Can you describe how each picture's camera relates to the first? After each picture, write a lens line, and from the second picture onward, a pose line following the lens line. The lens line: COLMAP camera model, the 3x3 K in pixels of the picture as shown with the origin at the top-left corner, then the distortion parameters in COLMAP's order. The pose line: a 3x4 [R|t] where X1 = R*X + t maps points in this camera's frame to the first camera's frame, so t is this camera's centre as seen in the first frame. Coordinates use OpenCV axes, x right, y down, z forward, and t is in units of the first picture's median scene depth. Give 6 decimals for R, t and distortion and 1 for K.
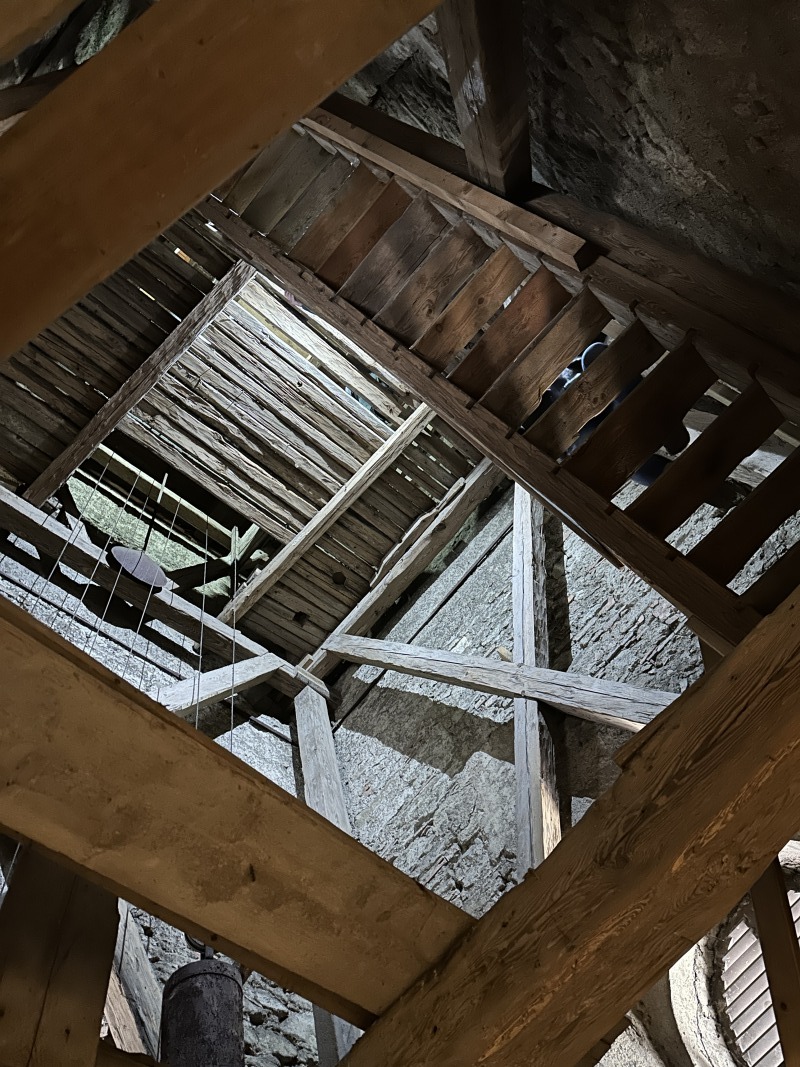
lens RADIAL K [[744.9, 0, 399.9], [0, 744.9, 534.1], [0, 0, 1]] dist [0.062838, -0.072260]
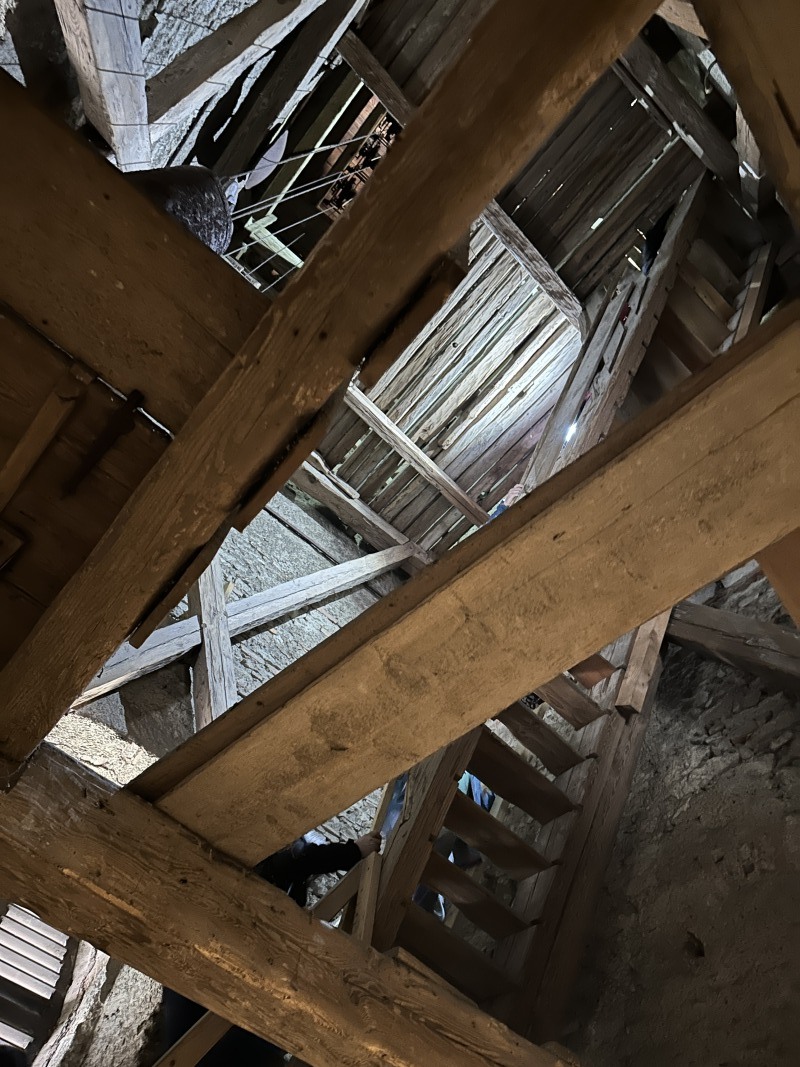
lens RADIAL K [[744.9, 0, 409.2], [0, 744.9, 541.2], [0, 0, 1]] dist [0.062838, -0.072260]
pose [[-0.010572, 0.955303, 0.295440, -0.798860], [-0.967233, 0.065183, -0.245381, 0.567721], [-0.253671, -0.288354, 0.923311, -0.014331]]
